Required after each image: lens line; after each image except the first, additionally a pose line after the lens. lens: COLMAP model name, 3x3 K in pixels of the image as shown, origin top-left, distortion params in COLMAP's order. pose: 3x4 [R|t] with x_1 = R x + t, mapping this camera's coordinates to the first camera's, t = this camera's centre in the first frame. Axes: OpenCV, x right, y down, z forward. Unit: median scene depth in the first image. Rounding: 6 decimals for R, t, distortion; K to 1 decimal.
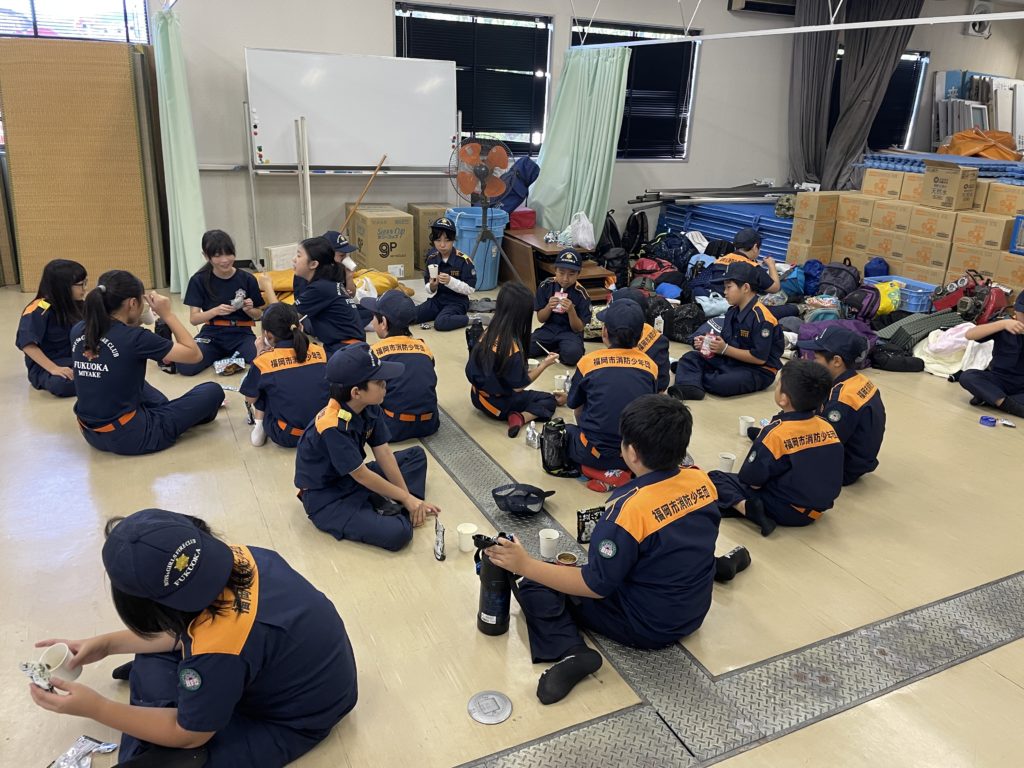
lens RADIAL K [[784.6, 0, 515.0], [0, 784.6, 387.6], [0, 0, 1]] dist [0.028043, -0.027983]
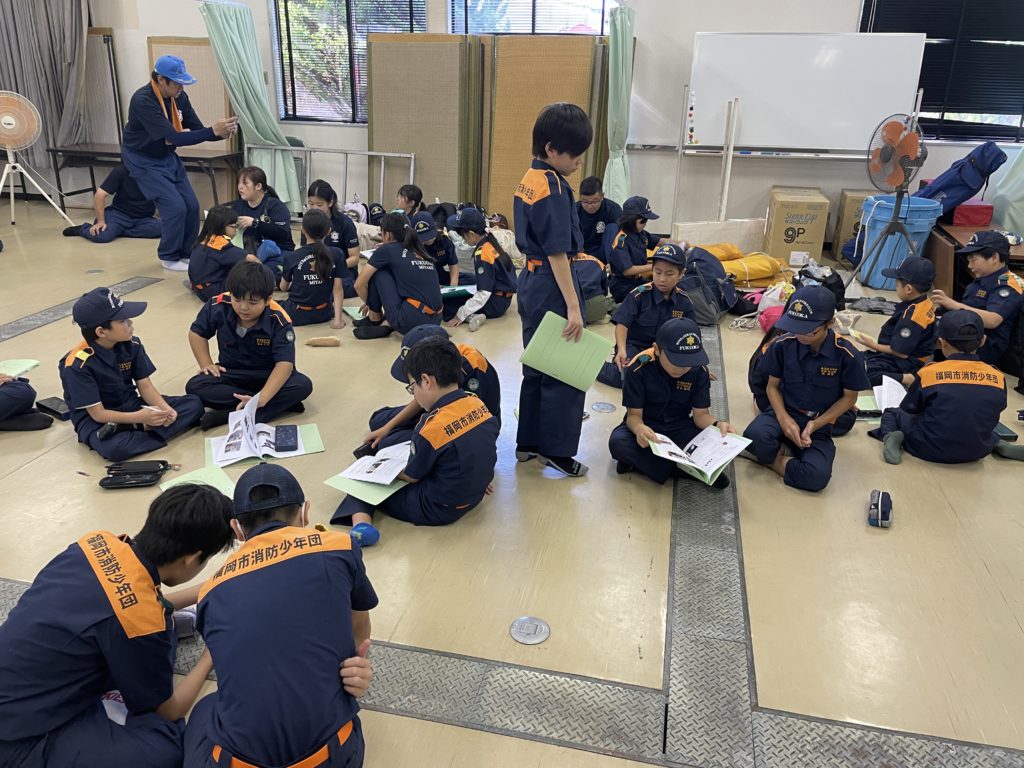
lens RADIAL K [[784.6, 0, 511.1], [0, 784.6, 381.2], [0, 0, 1]] dist [0.028043, -0.027983]
pose [[0.775826, 0.201792, -0.597807, 0.172994], [-0.195029, 0.977775, 0.076945, -0.005763], [0.600048, 0.056894, 0.797939, 0.025843]]
